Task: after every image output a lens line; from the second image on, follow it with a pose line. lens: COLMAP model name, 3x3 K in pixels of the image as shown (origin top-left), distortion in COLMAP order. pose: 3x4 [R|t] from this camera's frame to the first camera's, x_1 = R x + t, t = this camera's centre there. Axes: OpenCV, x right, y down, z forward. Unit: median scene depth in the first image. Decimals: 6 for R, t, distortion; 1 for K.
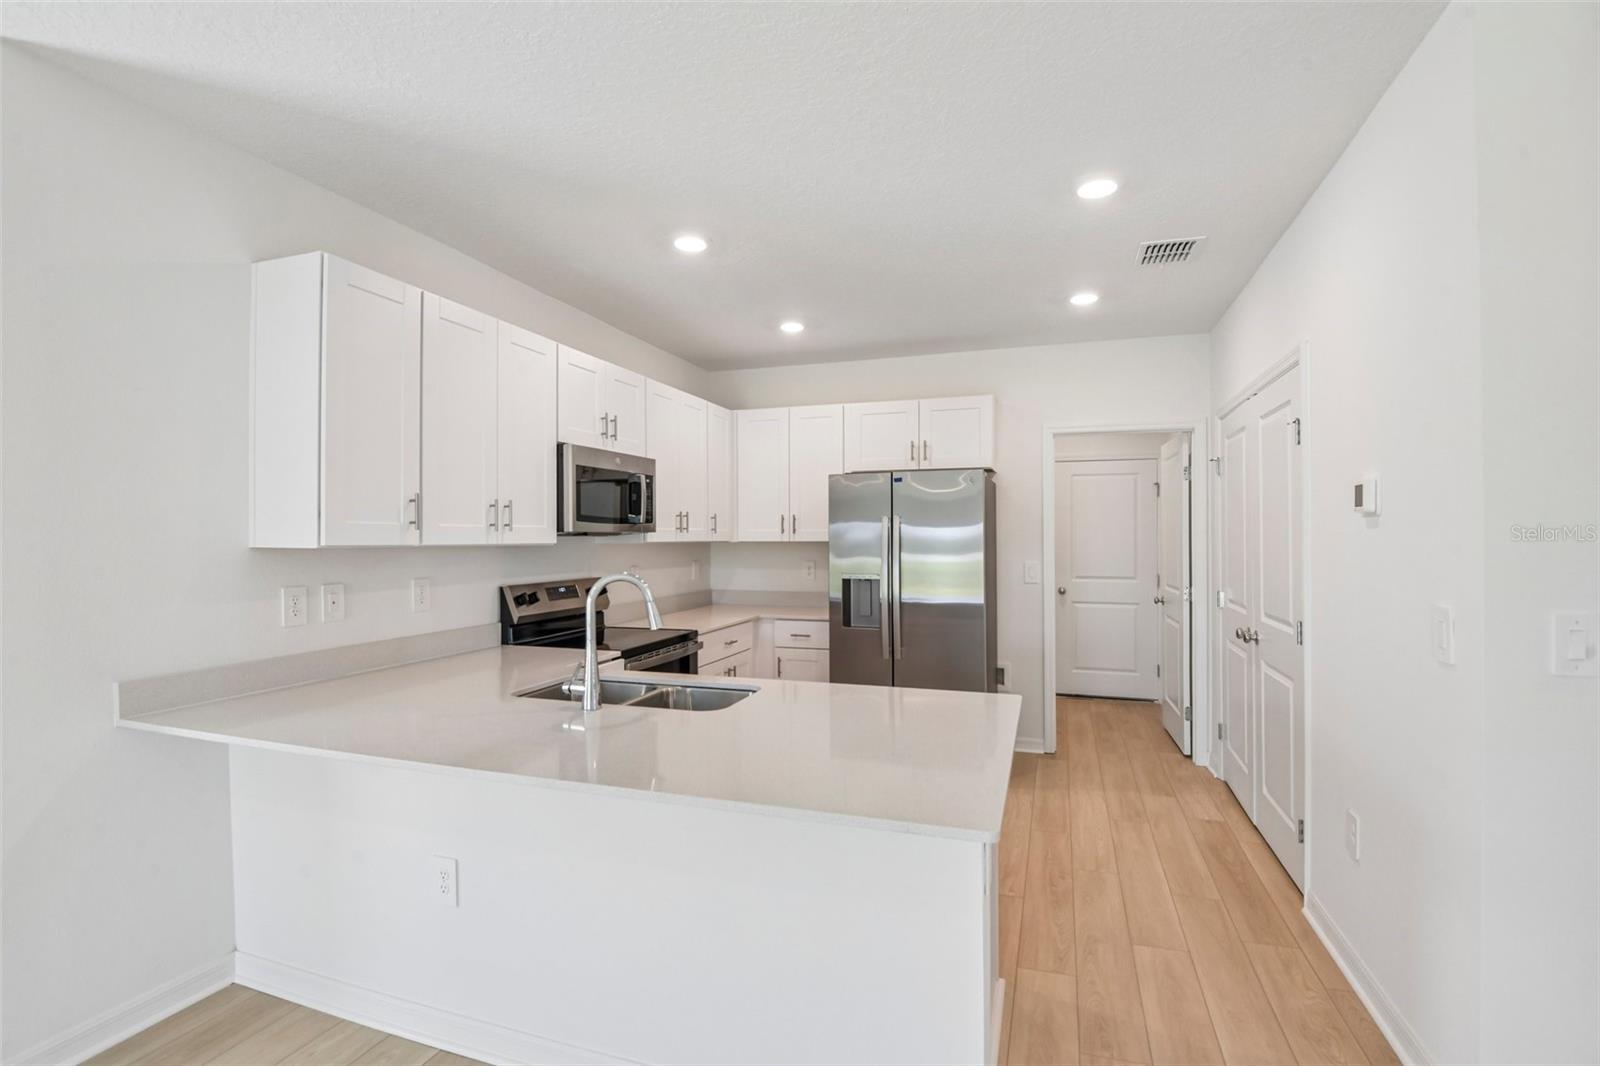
lens RADIAL K [[739.6, 0, 797.6], [0, 739.6, 536.3], [0, 0, 1]] dist [-0.019936, -0.012102]
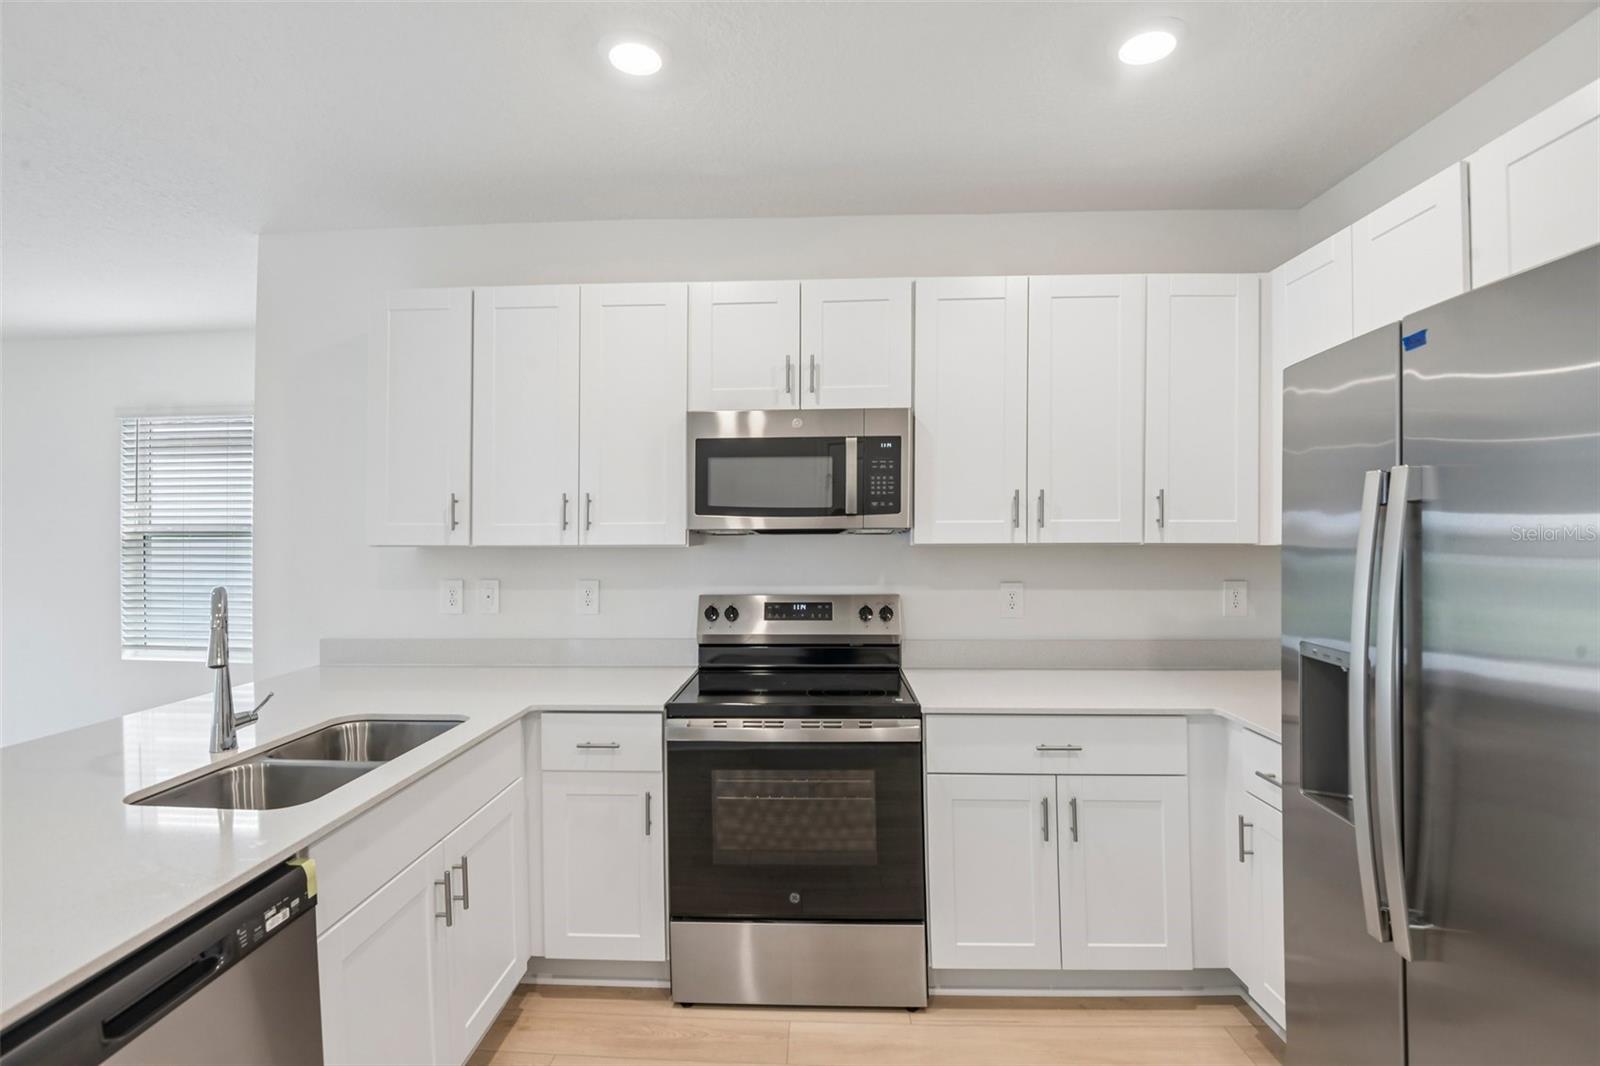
lens RADIAL K [[739.6, 0, 795.6], [0, 739.6, 528.8], [0, 0, 1]] dist [-0.019936, -0.012102]
pose [[0.286272, -0.005028, -0.958135, 0.369430], [0.004719, 0.999982, -0.003837, -0.003167], [0.958137, -0.003423, 0.286290, 0.750687]]
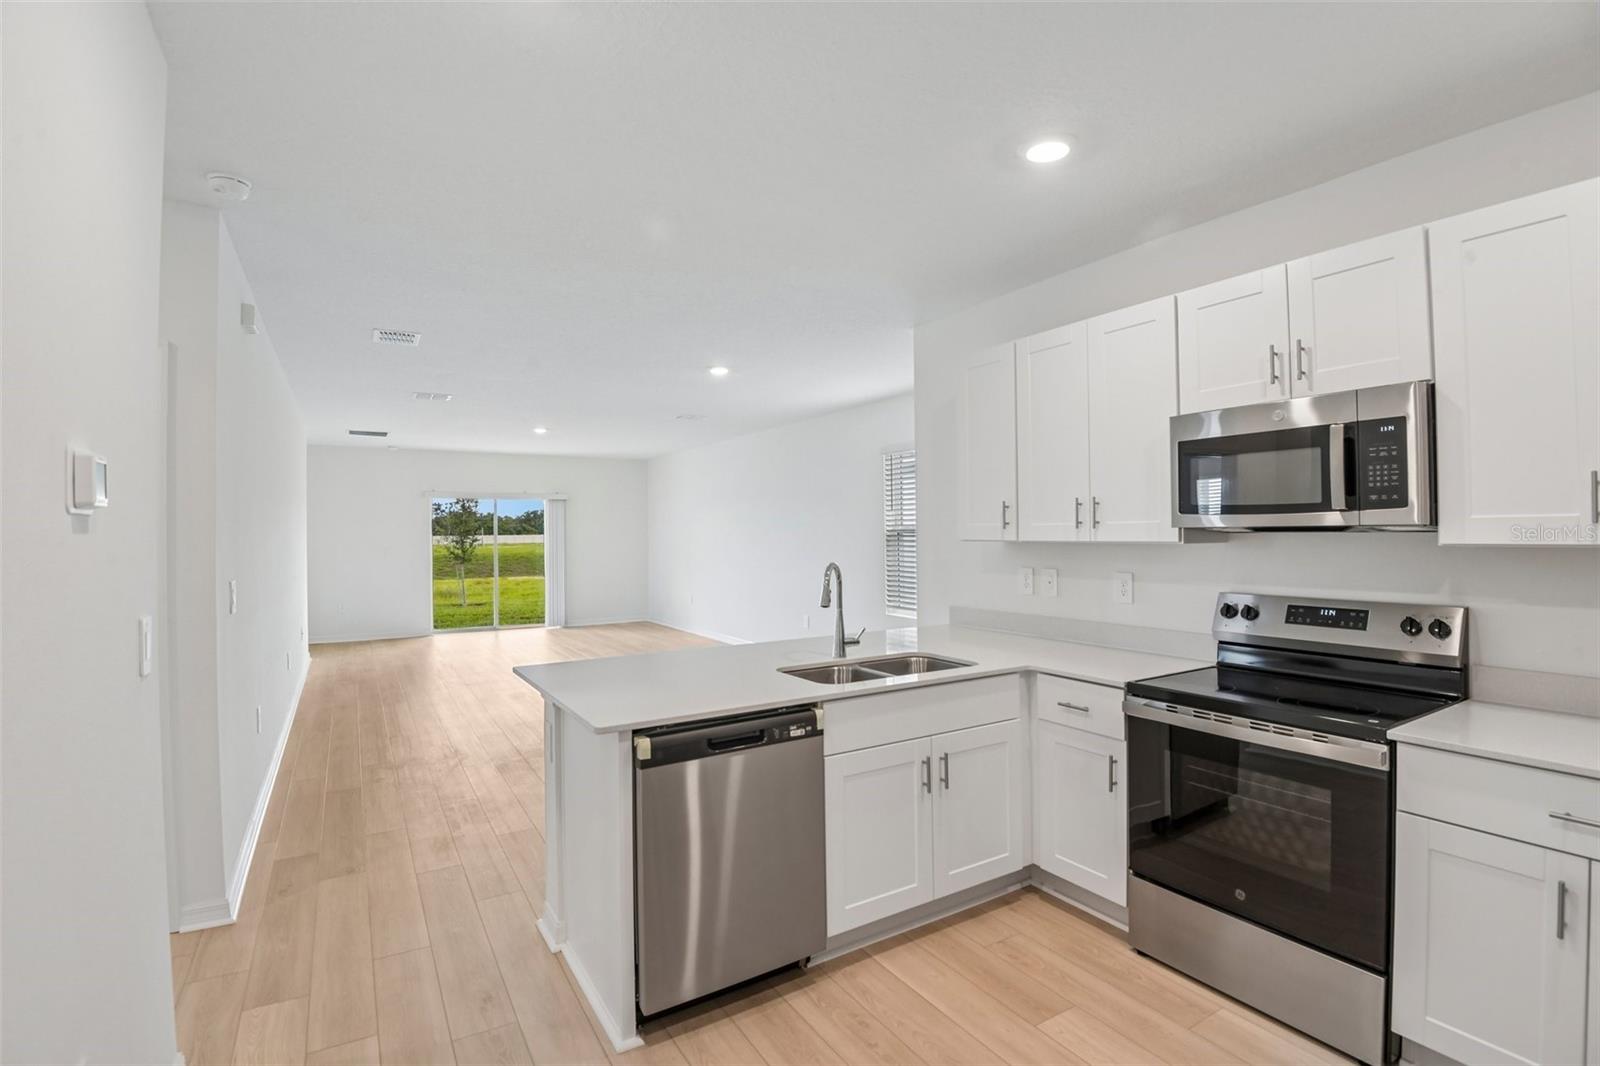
lens RADIAL K [[739.6, 0, 791.6], [0, 739.6, 534.3], [0, 0, 1]] dist [-0.019936, -0.012102]
pose [[-0.640816, 0.007810, -0.767655, 0.476280], [0.008783, 0.999957, 0.002841, -0.004350], [0.767644, -0.004922, -0.640858, 1.004869]]
